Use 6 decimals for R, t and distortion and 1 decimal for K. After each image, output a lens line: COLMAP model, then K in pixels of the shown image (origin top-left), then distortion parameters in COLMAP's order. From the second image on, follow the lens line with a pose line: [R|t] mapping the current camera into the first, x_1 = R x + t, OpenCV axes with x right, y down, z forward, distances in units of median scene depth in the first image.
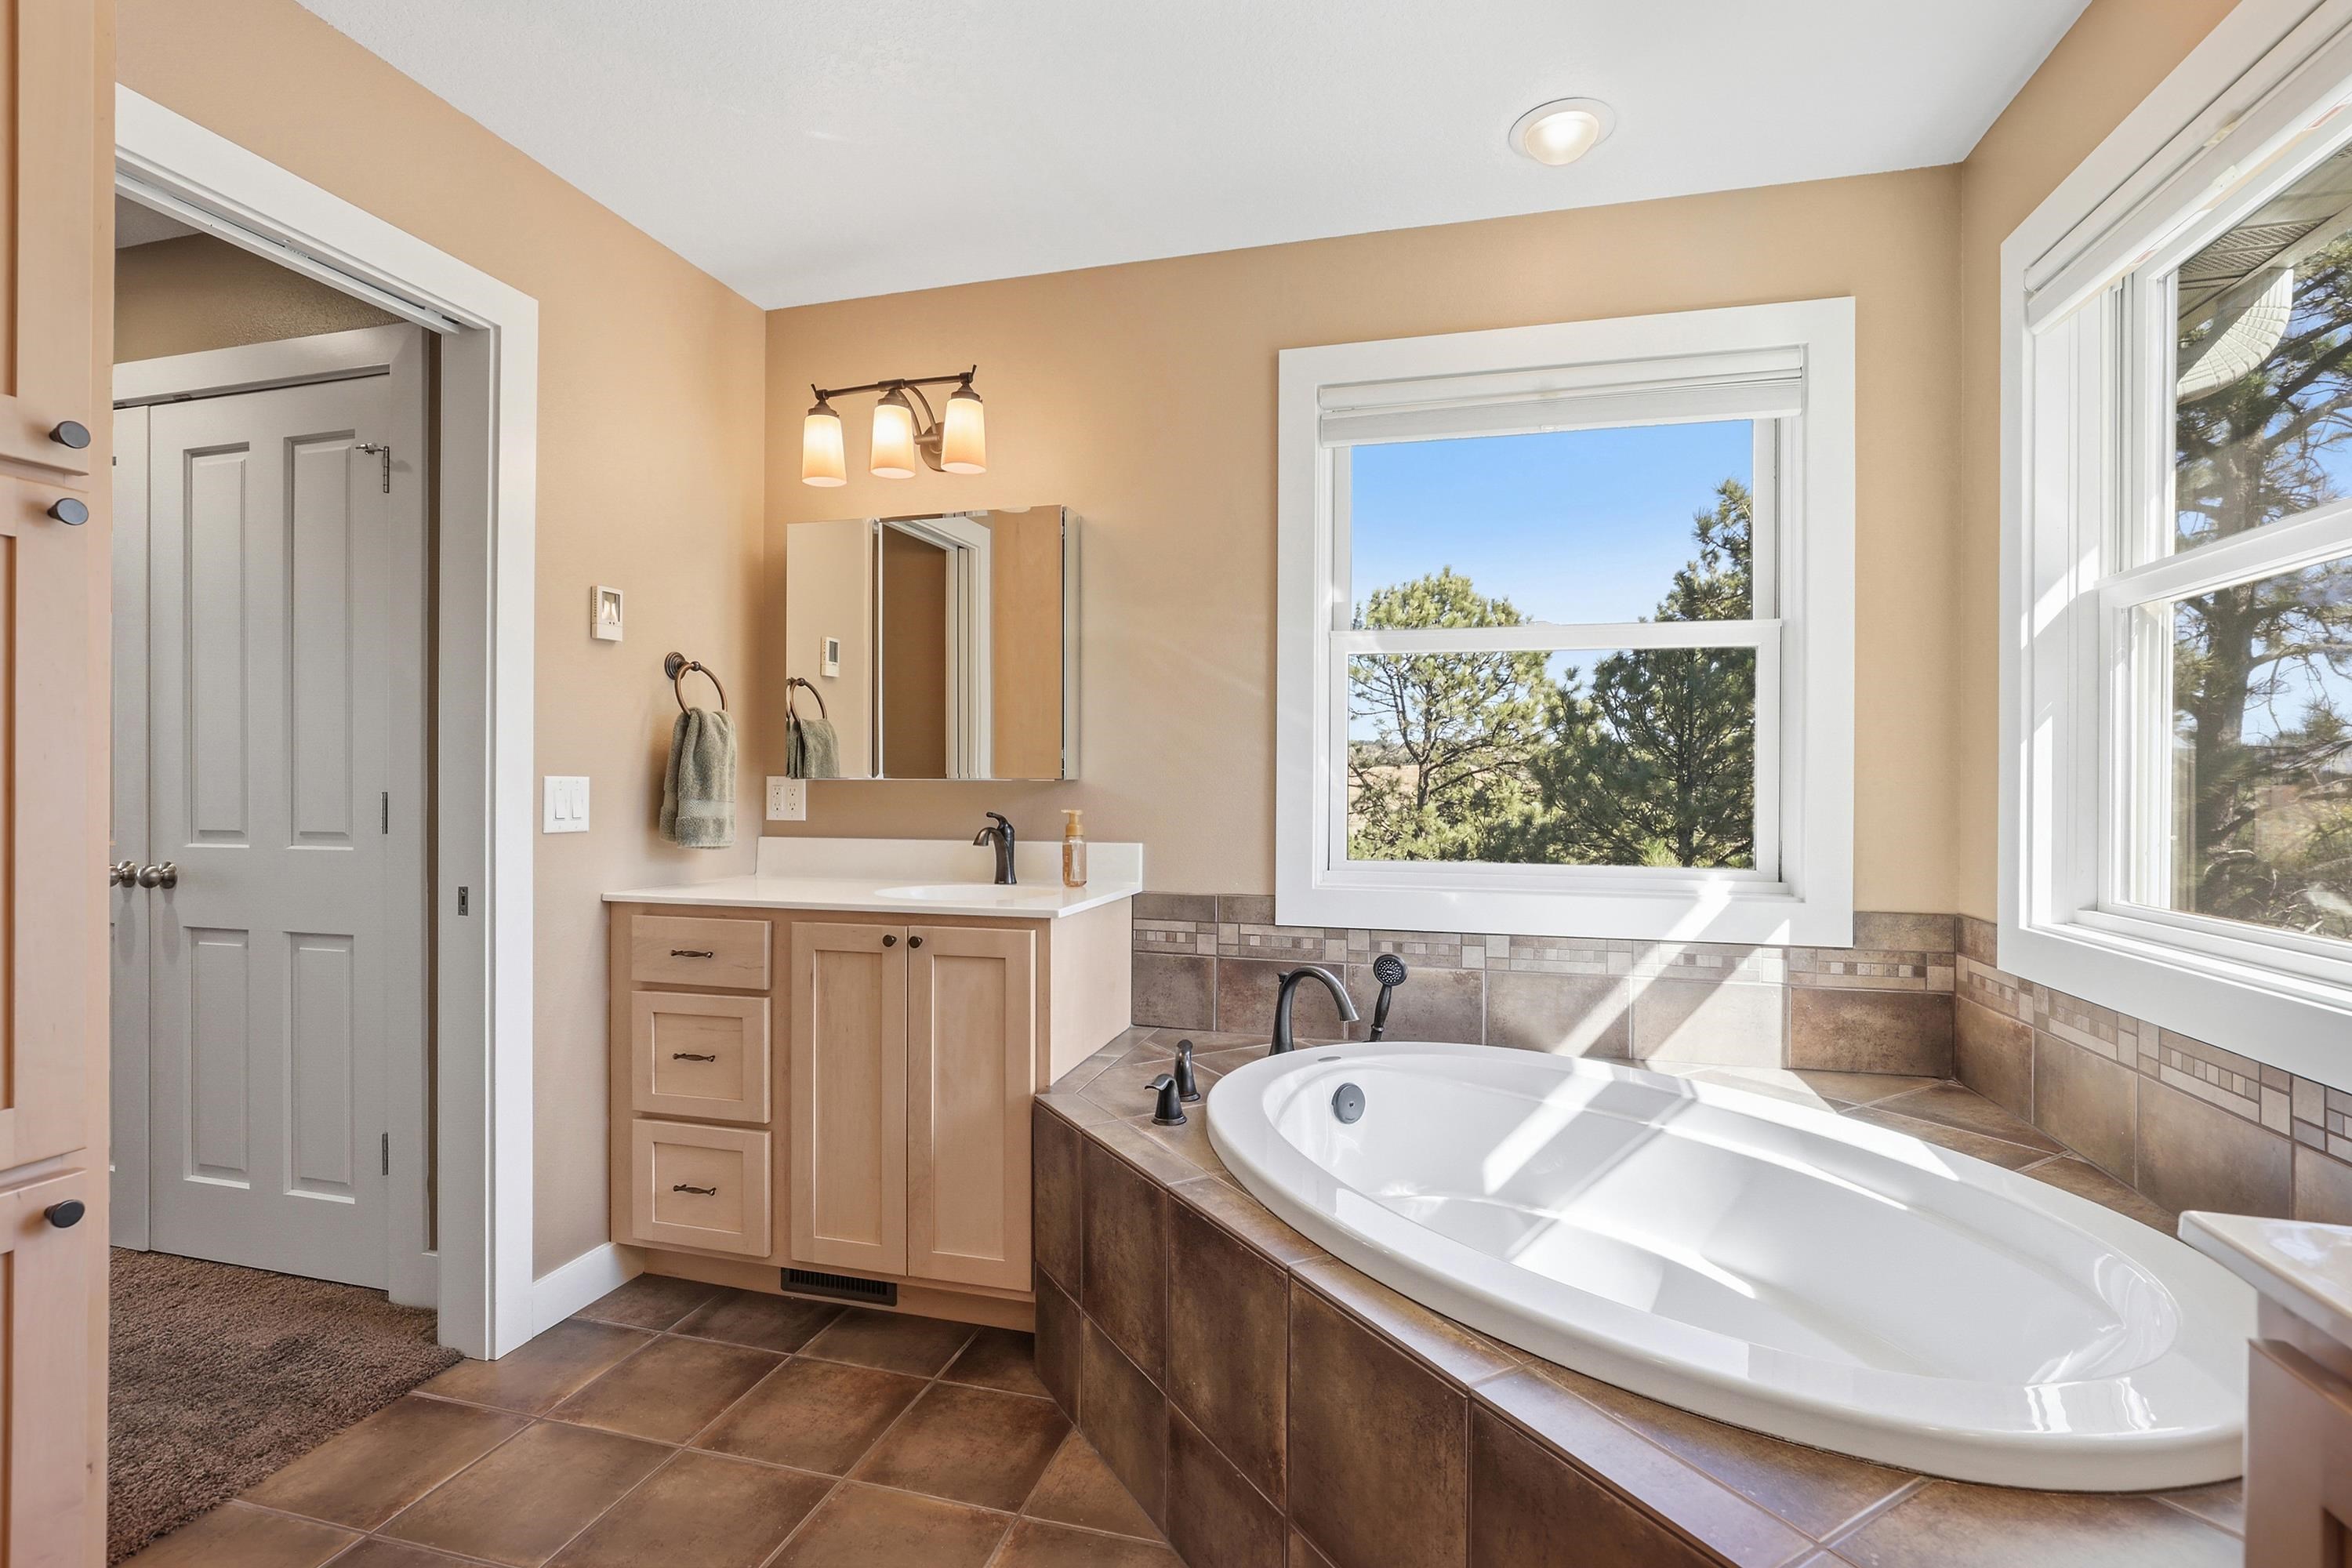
lens RADIAL K [[1083.5, 0, 1171.5], [0, 1083.5, 778.6], [0, 0, 1]] dist [-0.002238, -0.000428]
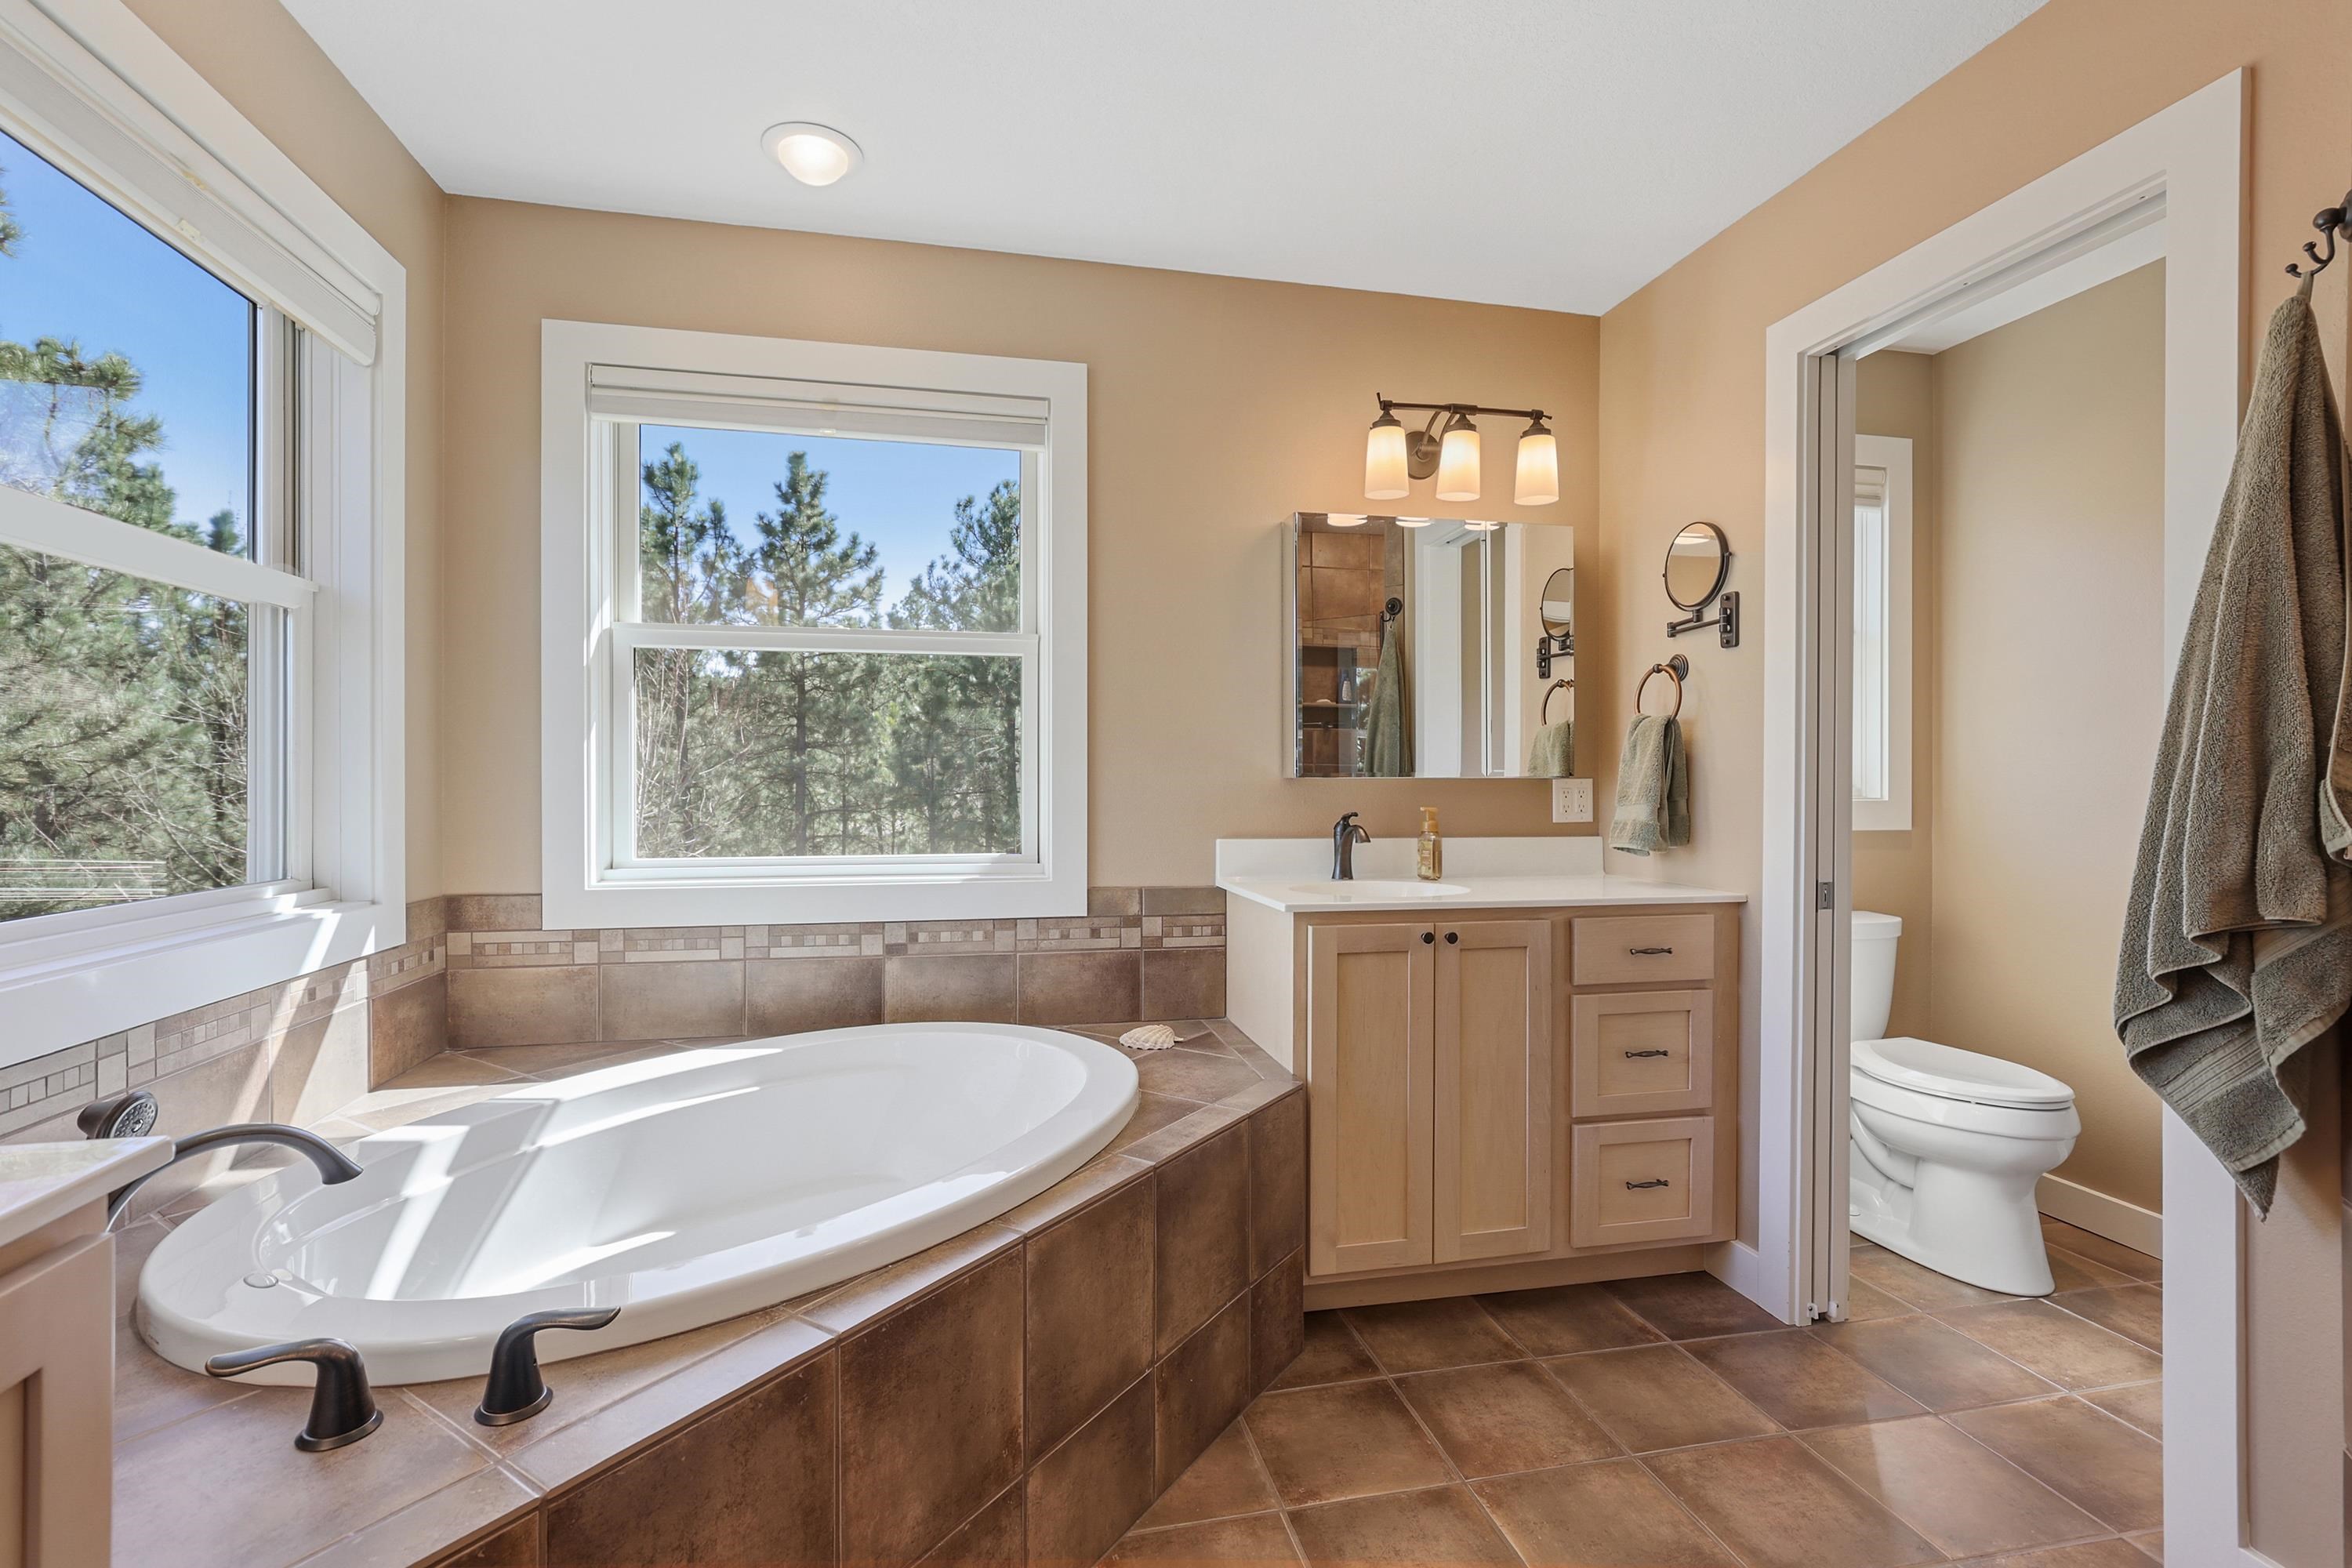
lens RADIAL K [[1083.5, 0, 1175.1], [0, 1083.5, 783.6], [0, 0, 1]] dist [-0.002238, -0.000428]
pose [[-0.465132, -0.009114, 0.885194, -0.611725], [-0.001795, 0.999955, 0.009353, 0.002820], [-0.885240, 0.002762, -0.465127, 0.939650]]
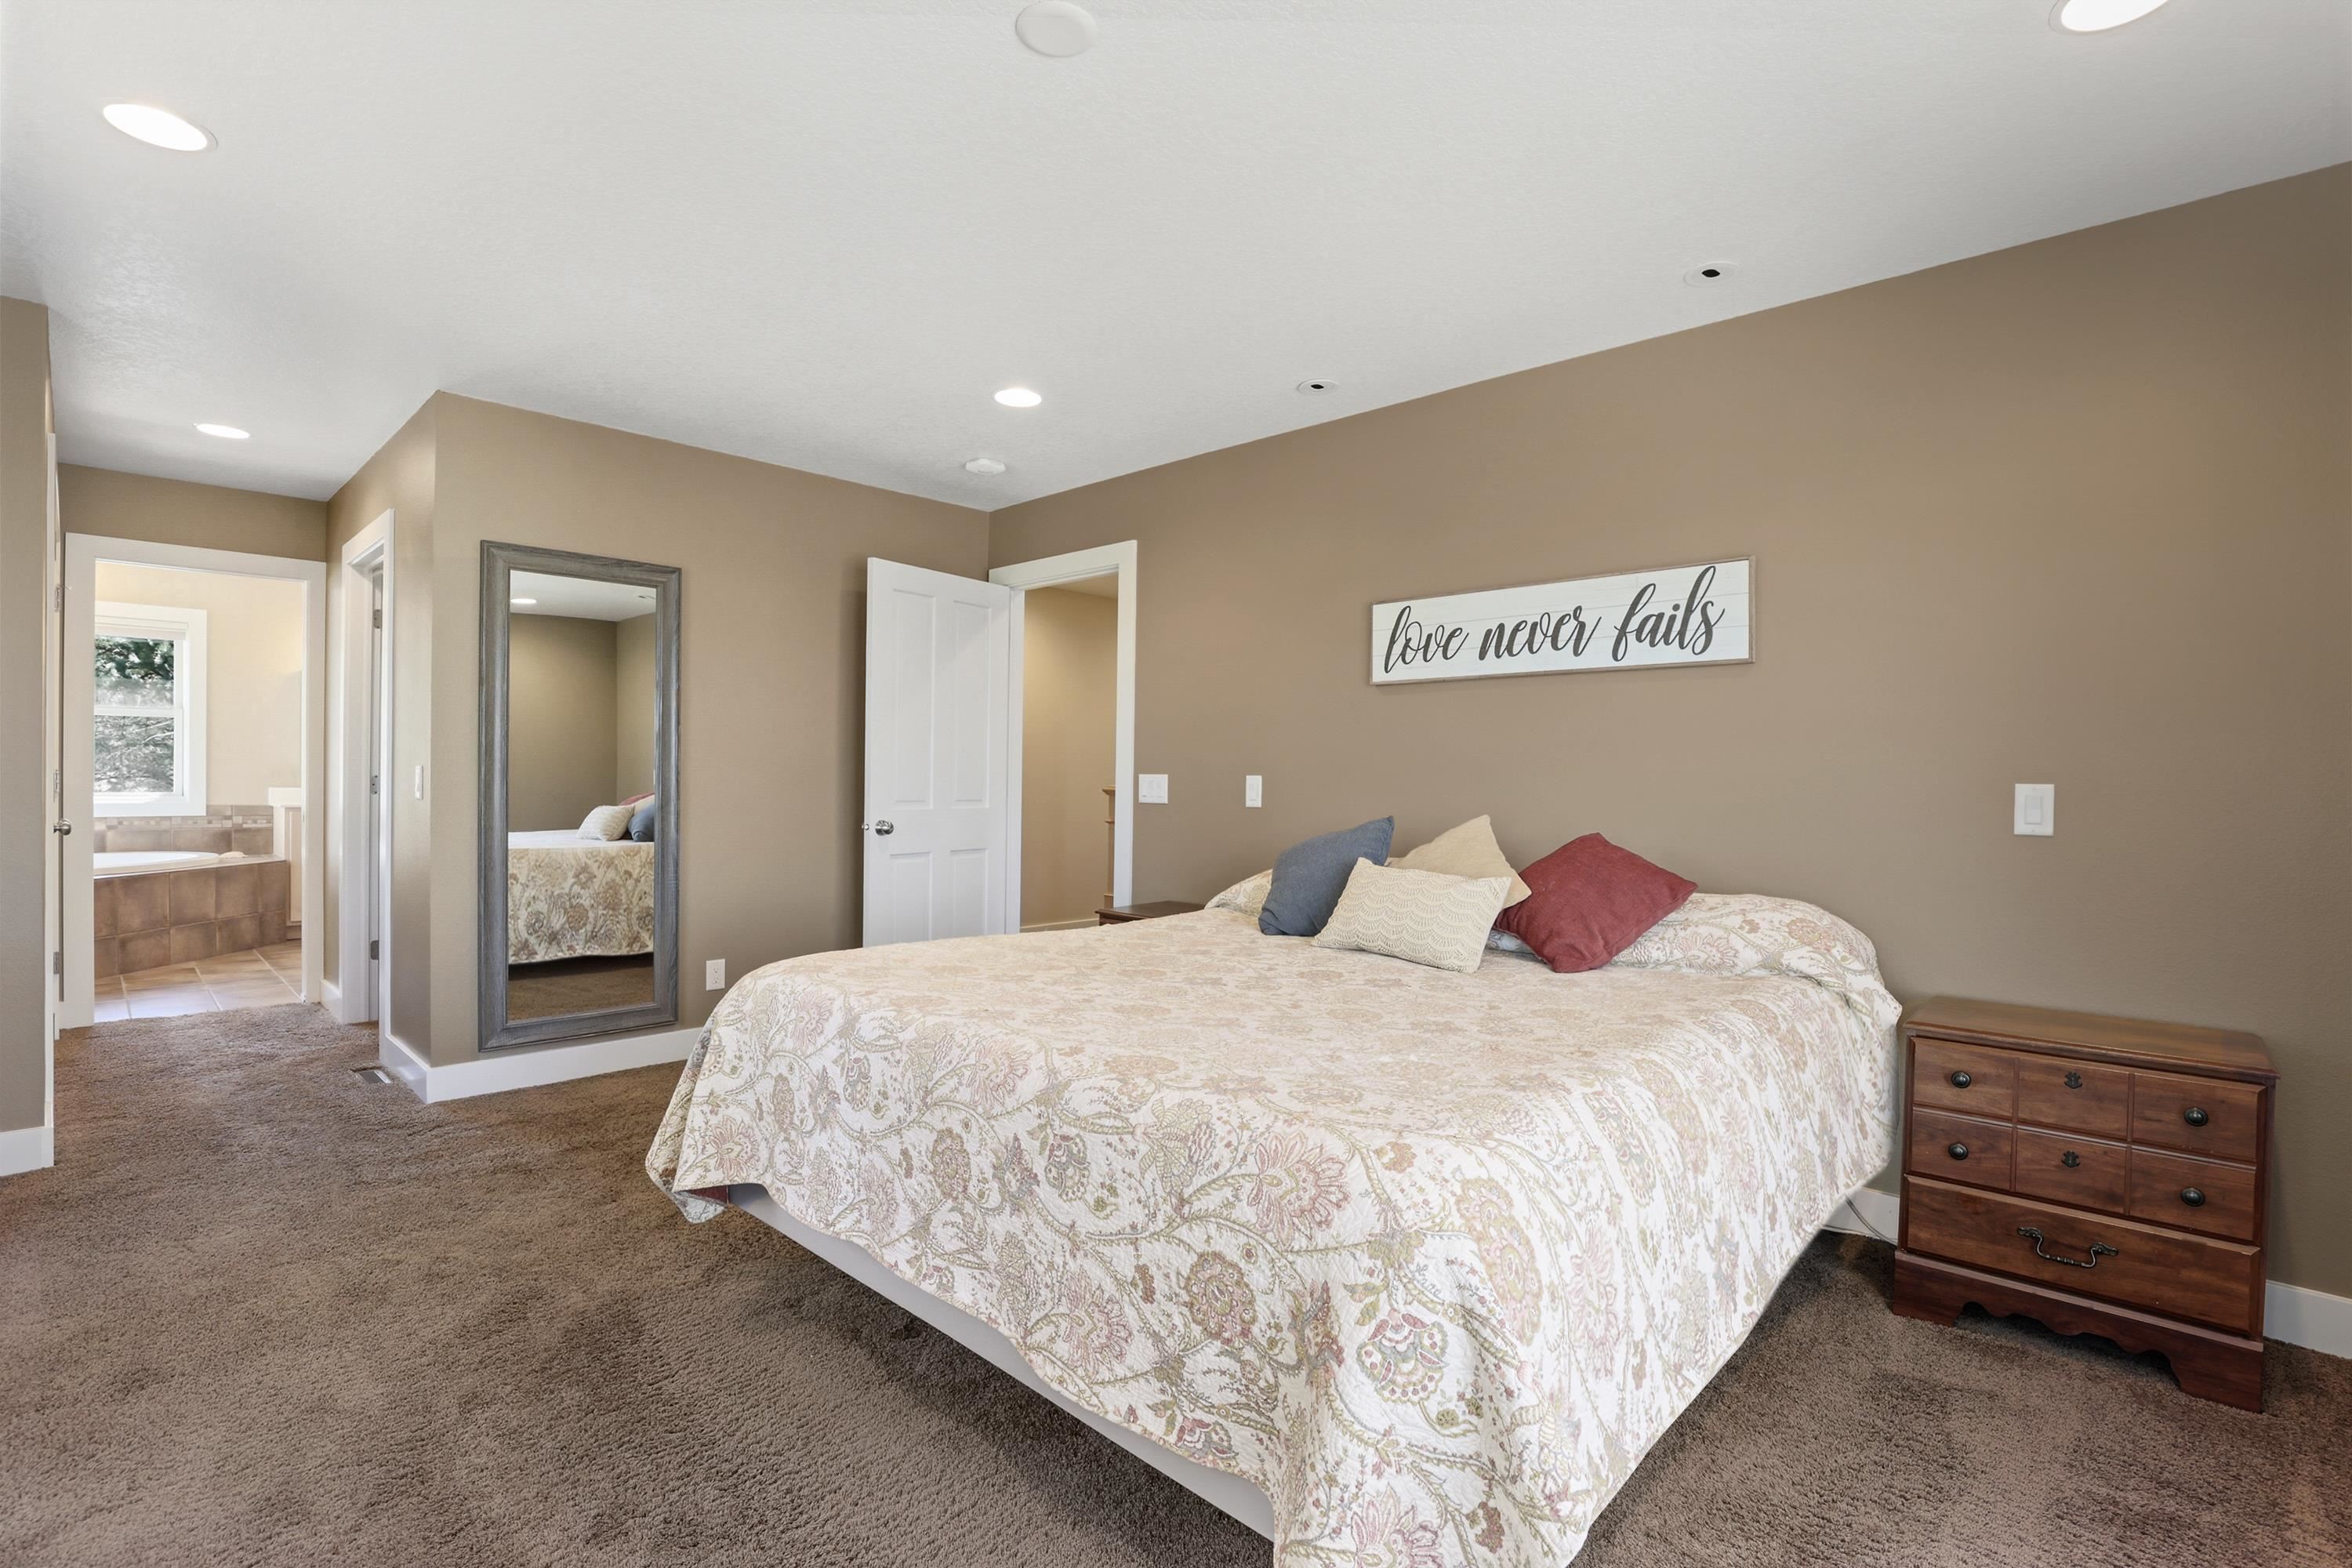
lens RADIAL K [[1083.5, 0, 1166.7], [0, 1083.5, 782.3], [0, 0, 1]] dist [-0.002238, -0.000428]
pose [[-0.875117, -0.021283, 0.483444, -3.903795], [-0.014833, 0.999743, 0.017163, -0.043859], [-0.483685, 0.007848, -0.875207, 2.014105]]
